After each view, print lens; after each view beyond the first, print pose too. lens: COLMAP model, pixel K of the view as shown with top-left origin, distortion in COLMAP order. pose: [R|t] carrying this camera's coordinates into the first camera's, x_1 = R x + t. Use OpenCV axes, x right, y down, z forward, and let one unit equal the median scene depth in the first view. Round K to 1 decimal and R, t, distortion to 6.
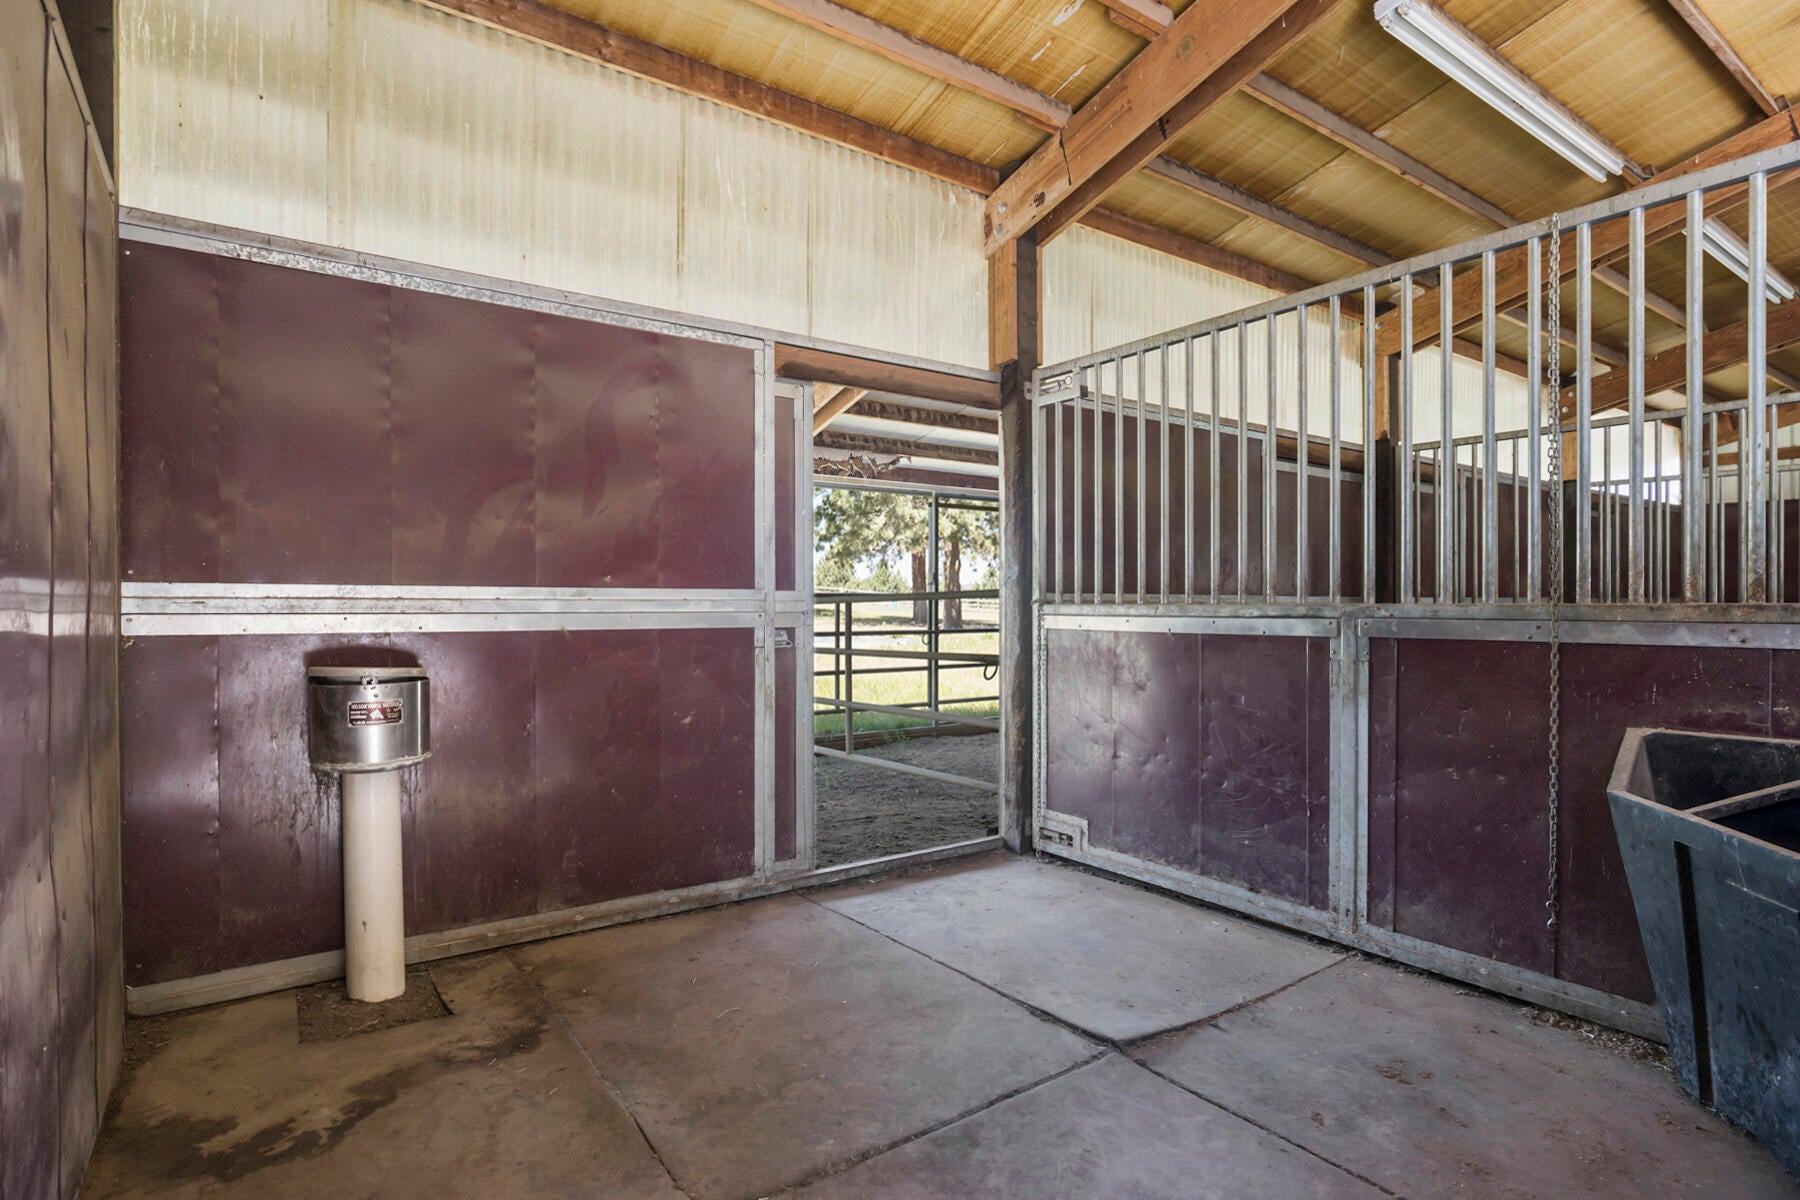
lens RADIAL K [[911.2, 0, 907.3], [0, 911.2, 600.6], [0, 0, 1]] dist [-0.002674, 0.007078]
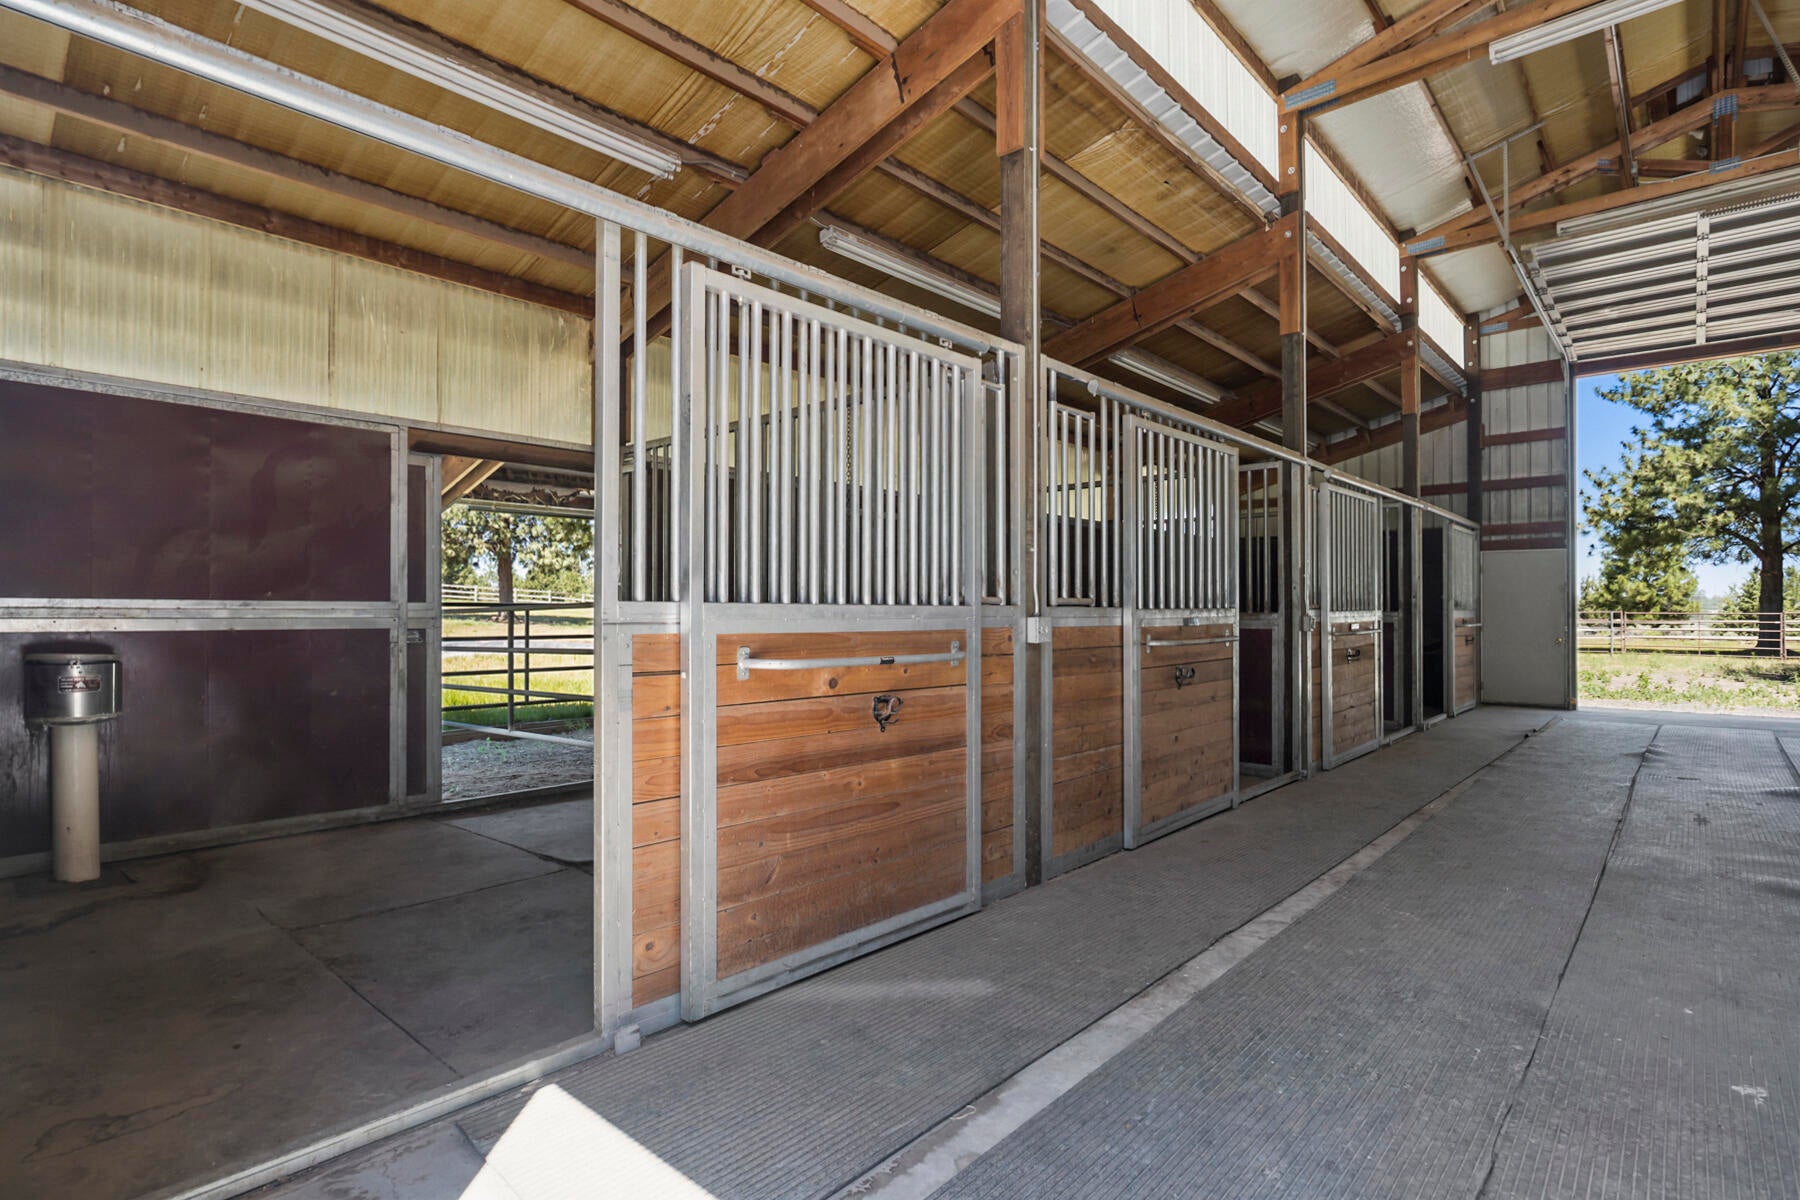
lens RADIAL K [[921.9, 0, 900.0], [0, 921.9, 600.0], [0, 0, 1]] dist [-0.001060, 0.008731]
pose [[0.977826, 0.002293, 0.209405, 0.337610], [-0.000285, 0.999954, -0.009616, -0.001220], [-0.209418, 0.009343, 0.977782, -0.626343]]
